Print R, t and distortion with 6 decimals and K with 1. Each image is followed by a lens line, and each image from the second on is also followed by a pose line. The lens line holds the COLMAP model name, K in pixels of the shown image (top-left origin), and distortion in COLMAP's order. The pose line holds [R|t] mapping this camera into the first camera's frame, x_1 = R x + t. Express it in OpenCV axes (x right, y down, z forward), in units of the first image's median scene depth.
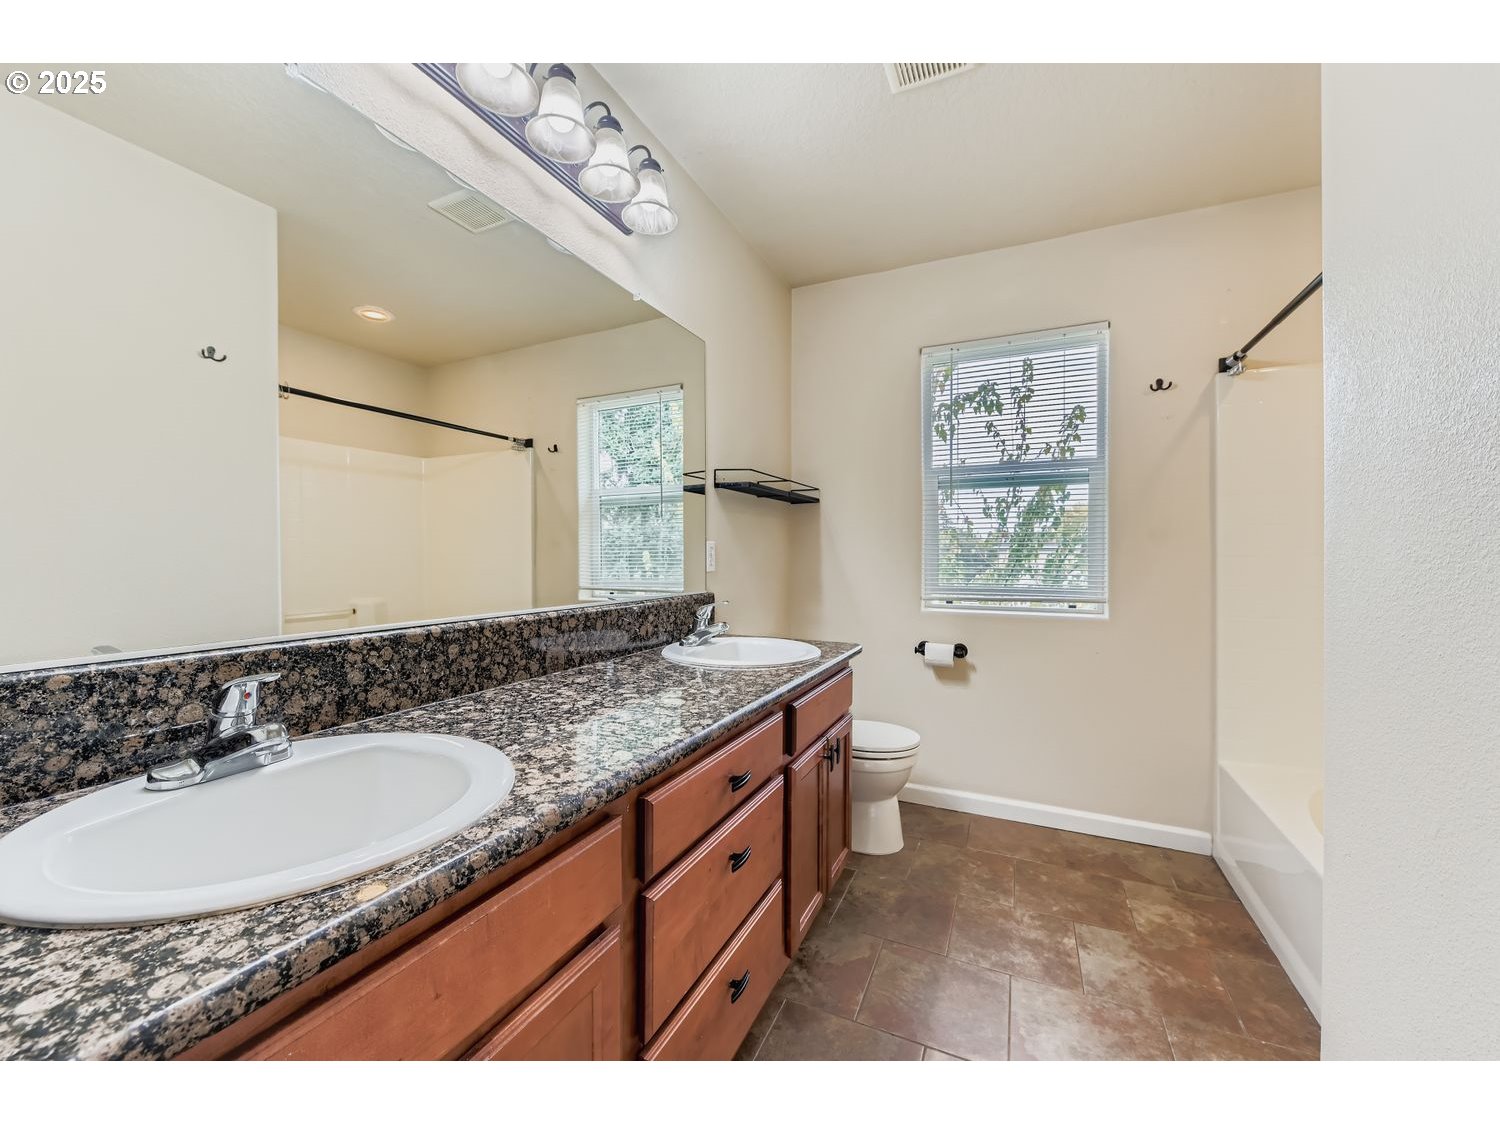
lens RADIAL K [[614.1, 0, 747.6], [0, 614.1, 557.3], [0, 0, 1]] dist [-0.007613, -0.000038]
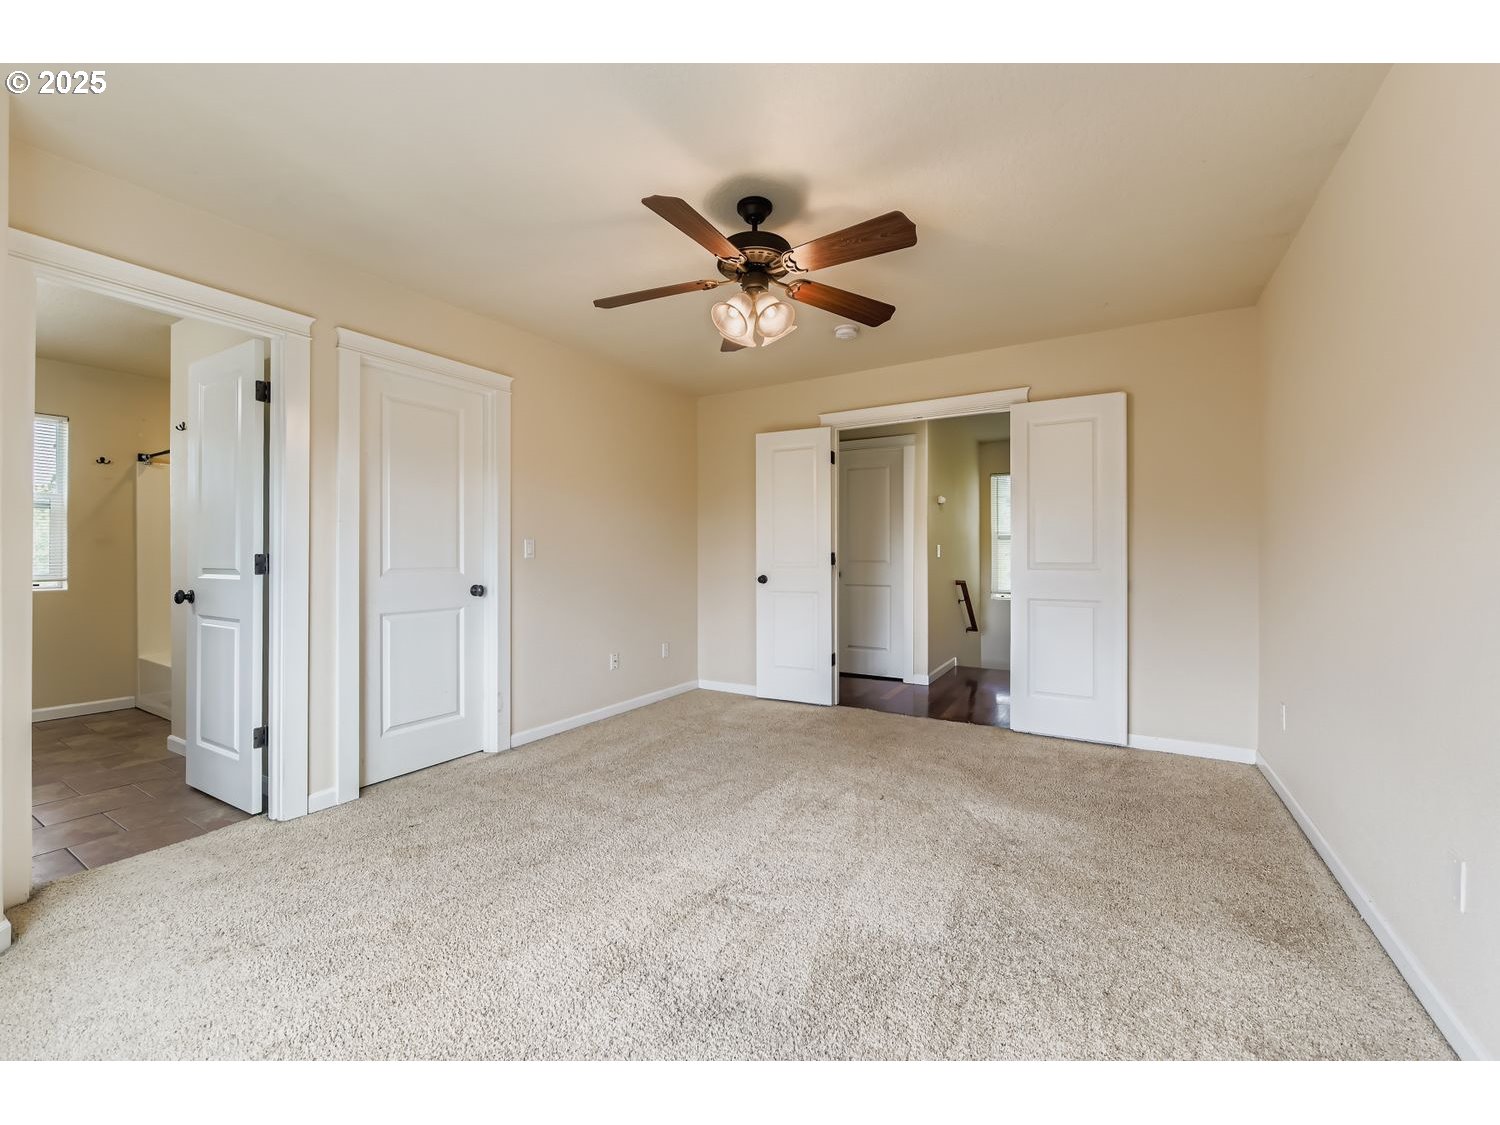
lens RADIAL K [[614.1, 0, 747.6], [0, 614.1, 557.3], [0, 0, 1]] dist [-0.007613, -0.000038]
pose [[0.123912, -0.002350, 0.992290, -0.441951], [0.004640, 0.999988, 0.001788, 0.008300], [-0.992282, 0.004382, 0.123921, -0.563568]]
